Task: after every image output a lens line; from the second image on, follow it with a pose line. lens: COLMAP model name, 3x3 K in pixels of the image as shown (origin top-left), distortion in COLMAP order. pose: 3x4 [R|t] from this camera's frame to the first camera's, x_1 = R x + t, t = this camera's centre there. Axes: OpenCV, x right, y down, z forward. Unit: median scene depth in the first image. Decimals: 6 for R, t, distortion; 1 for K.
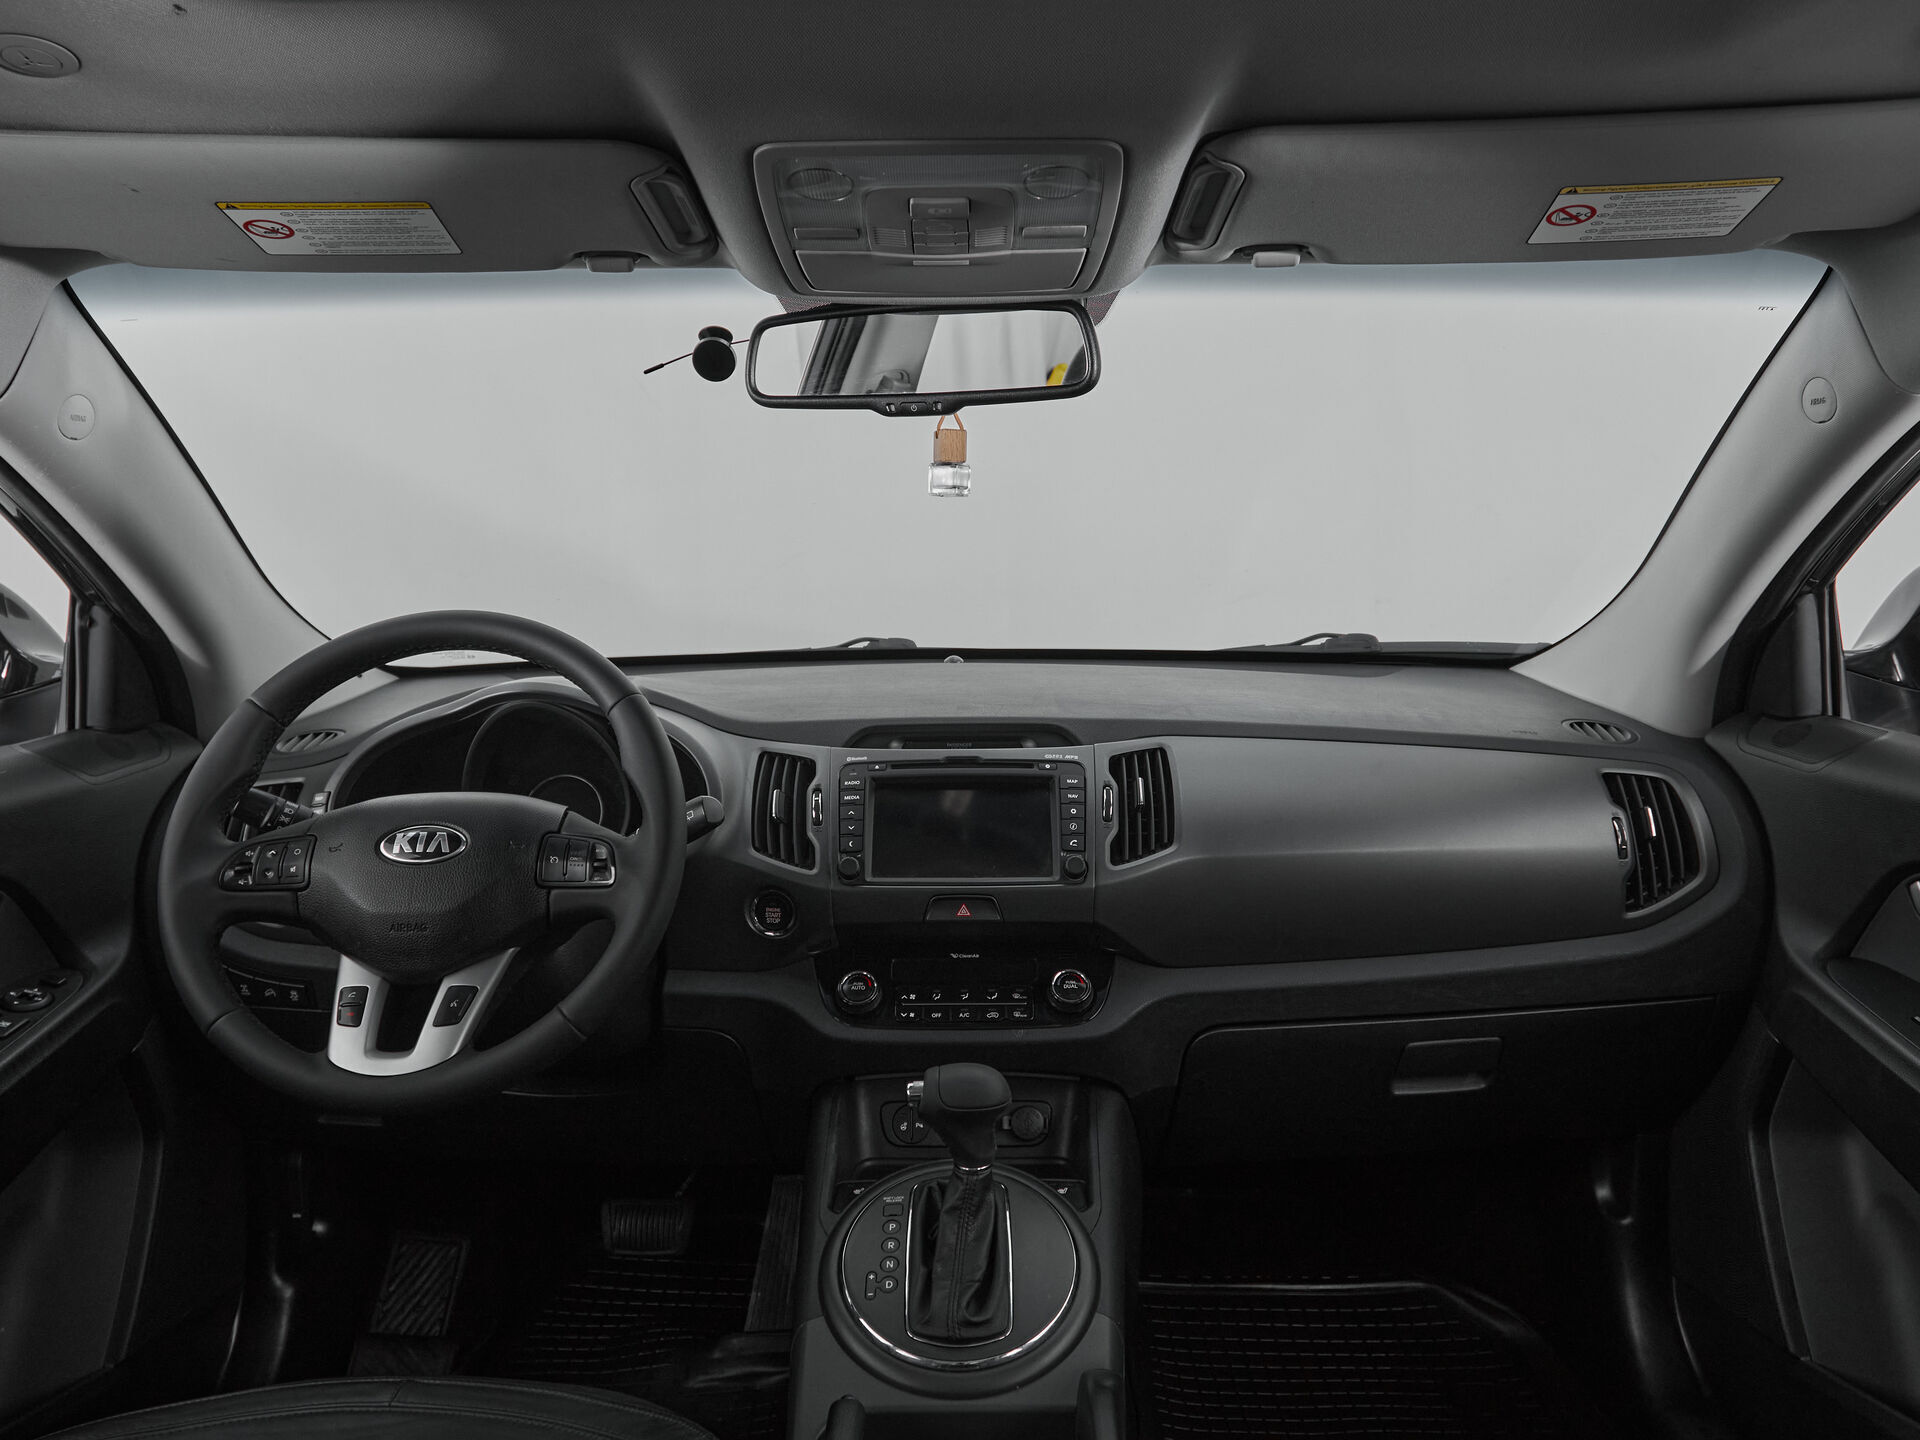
lens RADIAL K [[1357.6, 0, 960.0], [0, 1357.6, 720.0], [0, 0, 1]] dist [-0.005499, 0.001800]
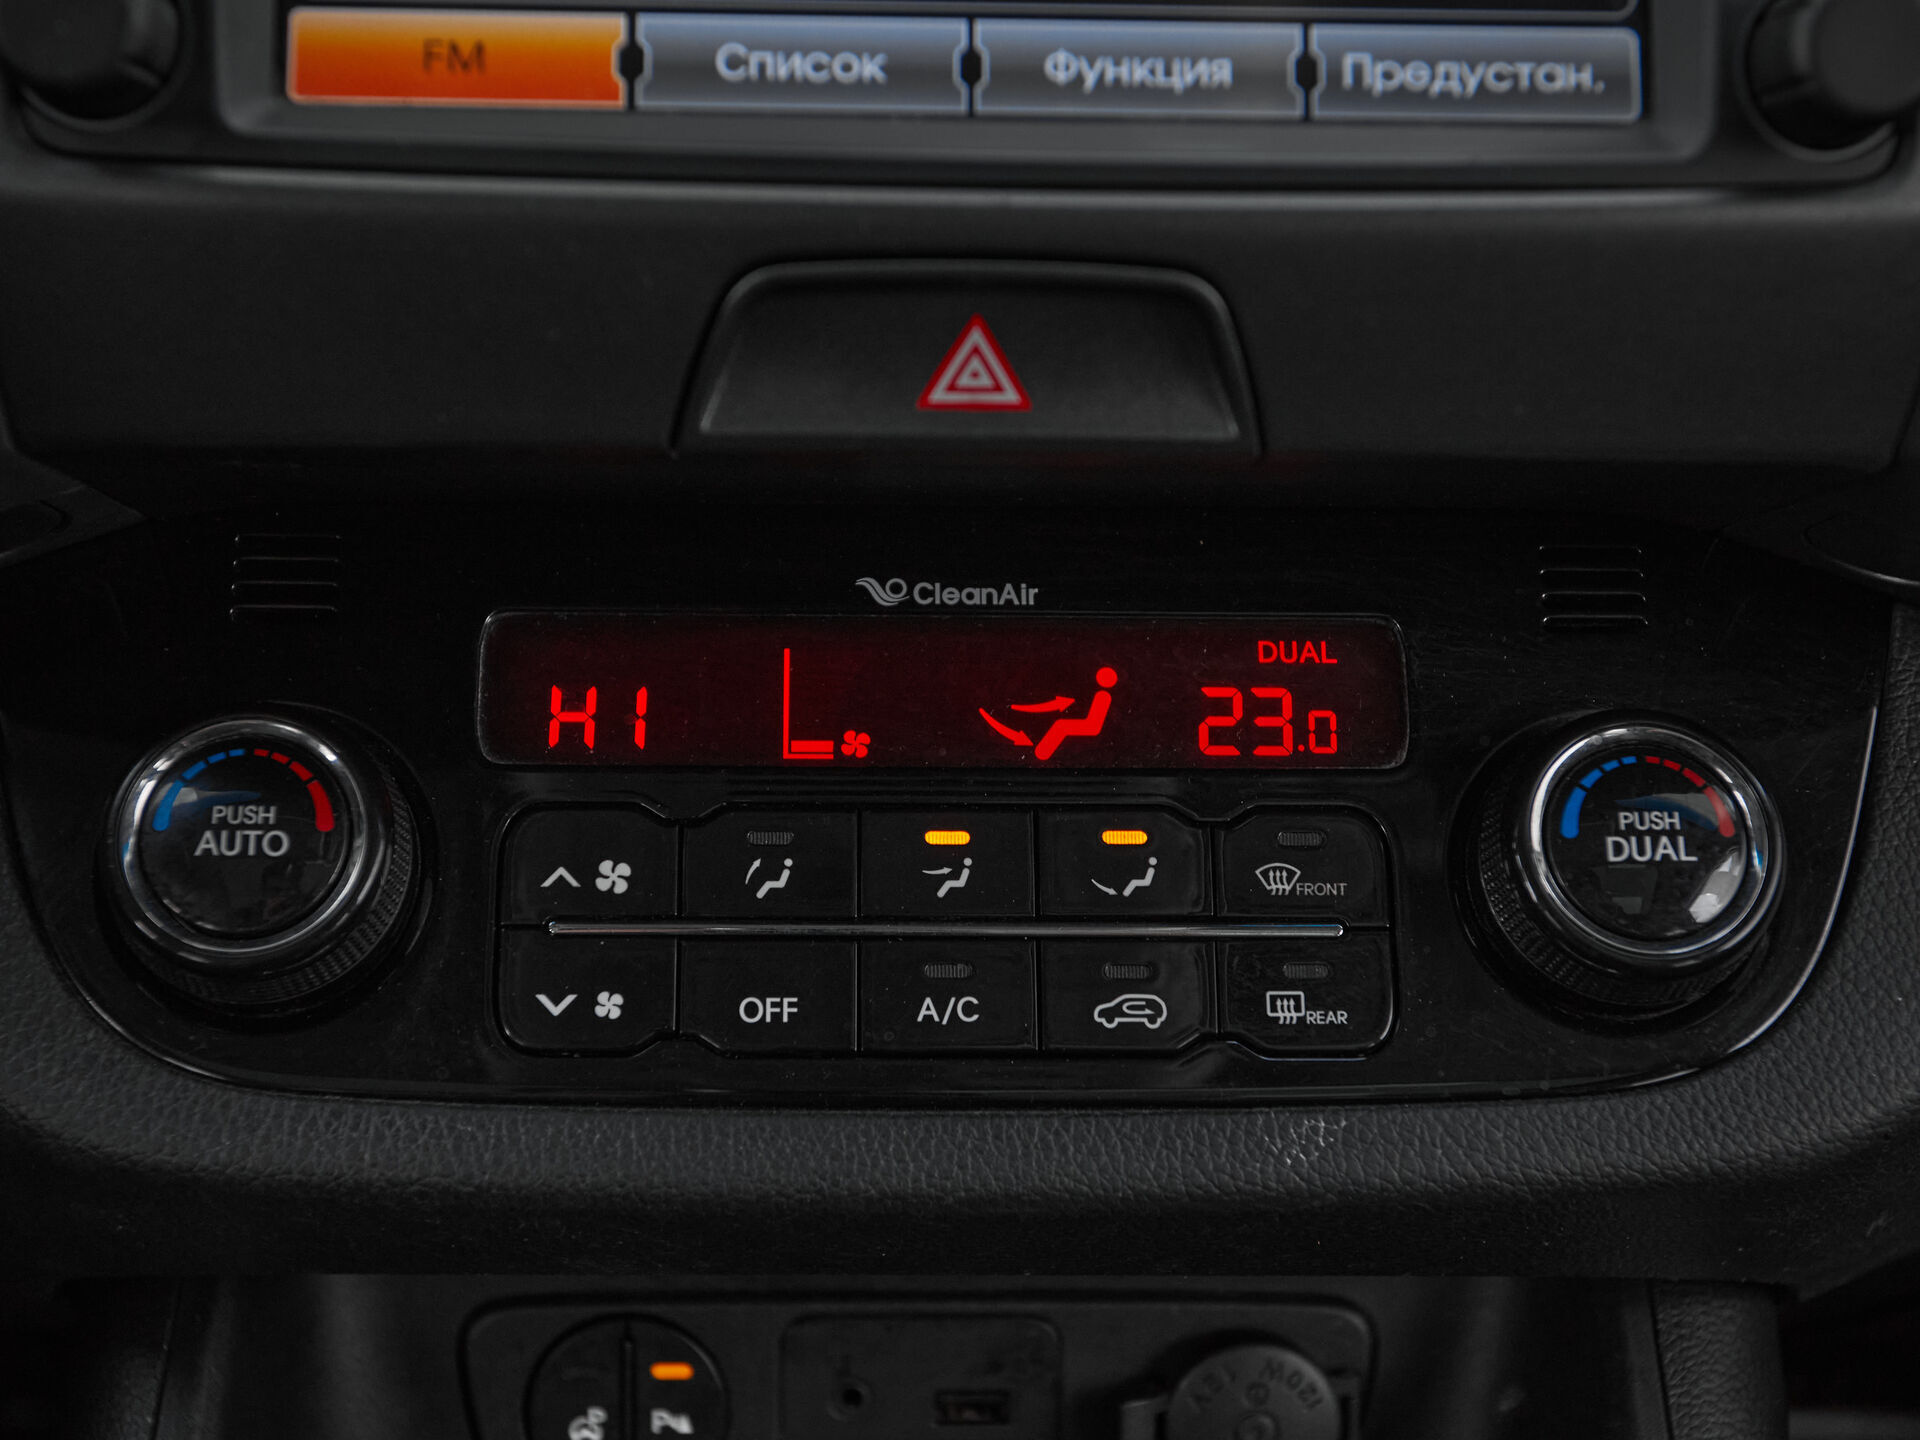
lens RADIAL K [[2997.1, 0, 930.2], [0, 2997.1, 666.3], [0, 0, 1]] dist [0.020306, 0.011073]
pose [[0.998462, 0.010892, 0.054367, -0.017868], [-0.029815, 0.932164, 0.360807, 0.057501], [-0.046749, -0.361873, 0.931055, 0.693210]]
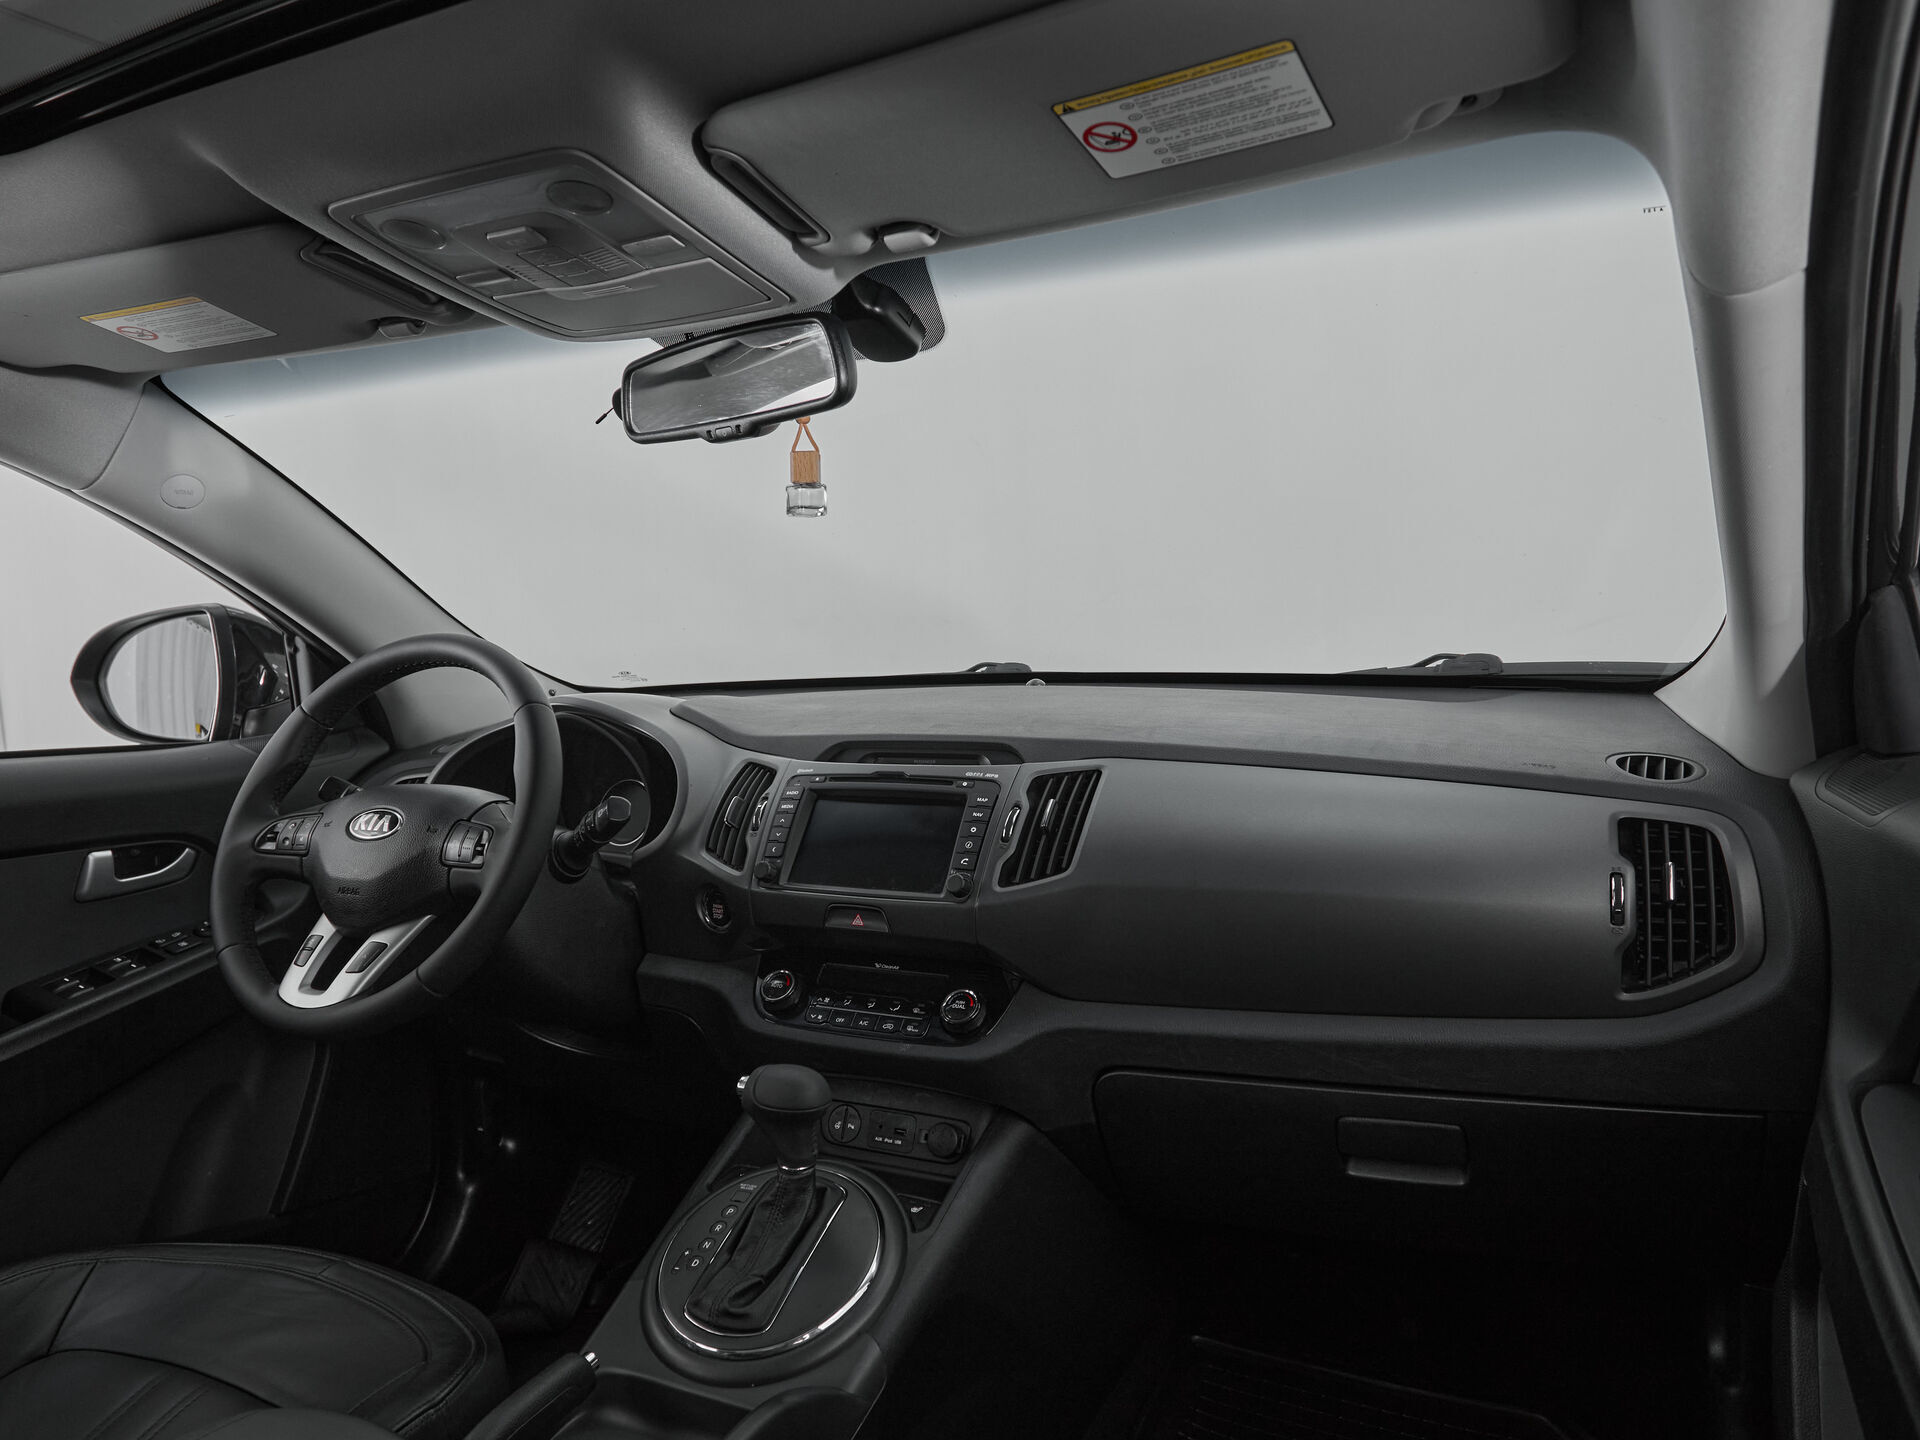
lens RADIAL K [[1268.0, 0, 934.2], [0, 1268.0, 744.8], [0, 0, 1]] dist [-0.003079, -0.000557]
pose [[0.903708, 0.021922, -0.427587, 0.453353], [-0.025496, 0.999671, -0.002635, 0.008681], [0.427389, 0.013283, 0.903970, 0.155046]]
